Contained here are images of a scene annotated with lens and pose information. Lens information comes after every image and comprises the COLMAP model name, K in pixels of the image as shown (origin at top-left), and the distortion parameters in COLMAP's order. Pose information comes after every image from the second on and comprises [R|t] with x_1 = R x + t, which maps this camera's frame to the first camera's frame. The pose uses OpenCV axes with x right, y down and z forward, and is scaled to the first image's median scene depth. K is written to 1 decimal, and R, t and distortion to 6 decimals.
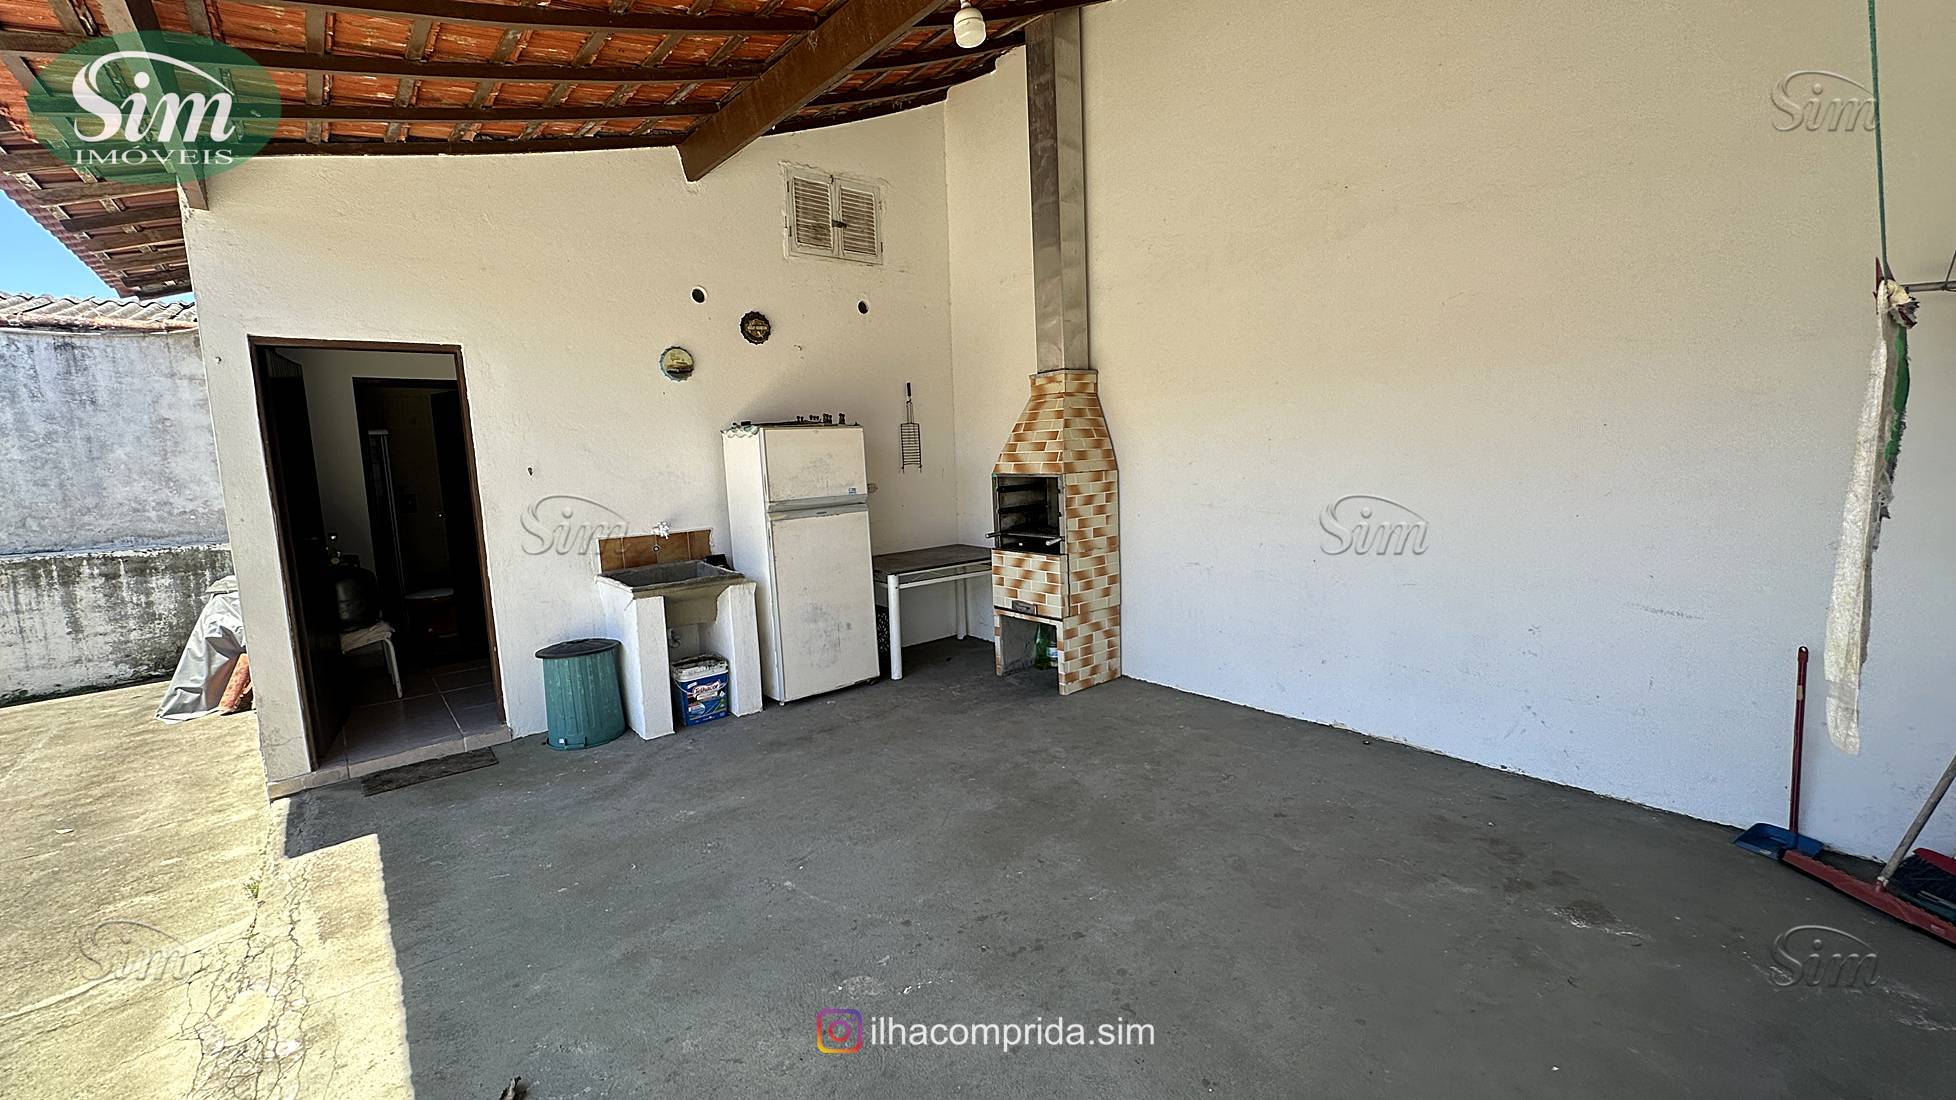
lens RADIAL K [[780.1, 0, 974.6], [0, 780.1, 555.7], [0, 0, 1]] dist [-0.003865, -0.000032]
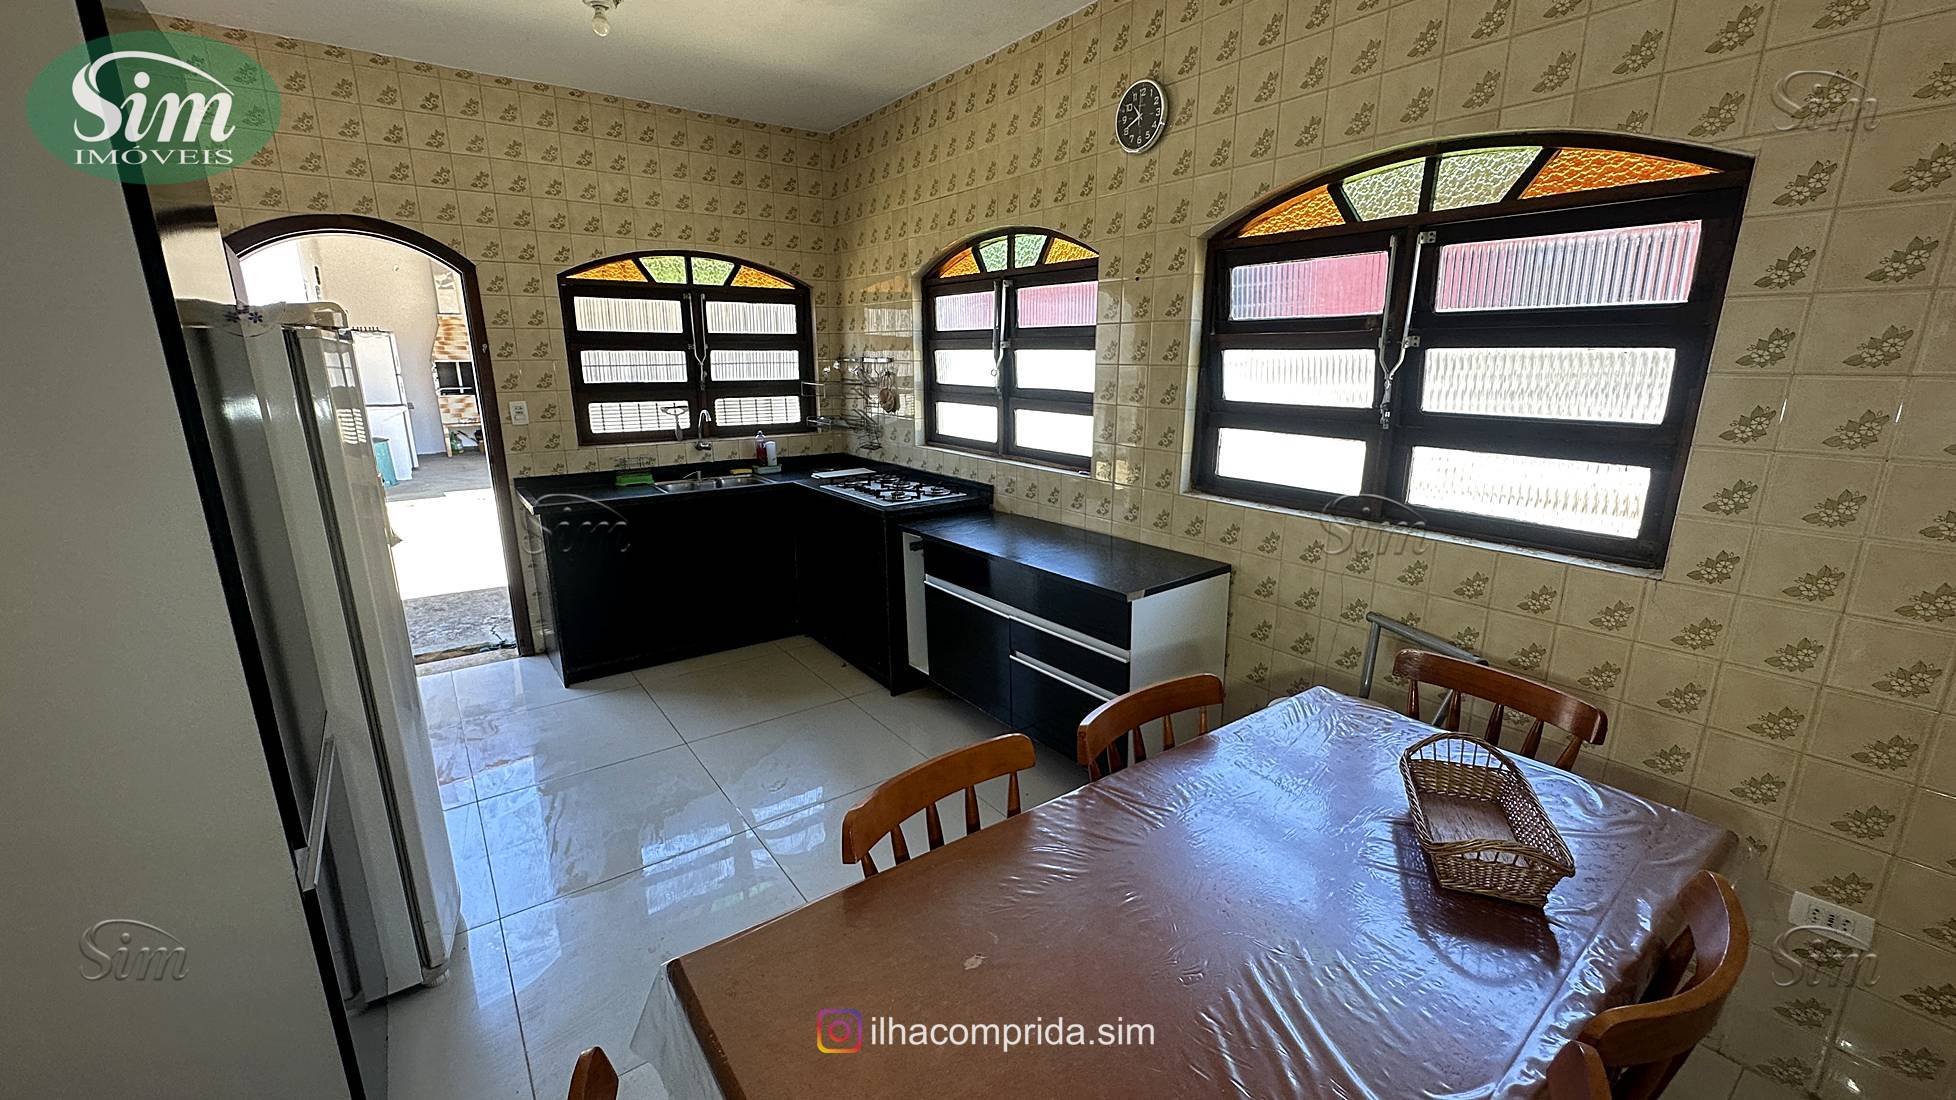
lens RADIAL K [[780.1, 0, 995.0], [0, 780.1, 546.9], [0, 0, 1]] dist [-0.003865, -0.000032]
pose [[0.058639, -0.216850, 0.974442, -2.187234], [0.127911, 0.969708, 0.208099, 0.151653], [-0.990051, 0.112439, 0.084600, -0.693644]]
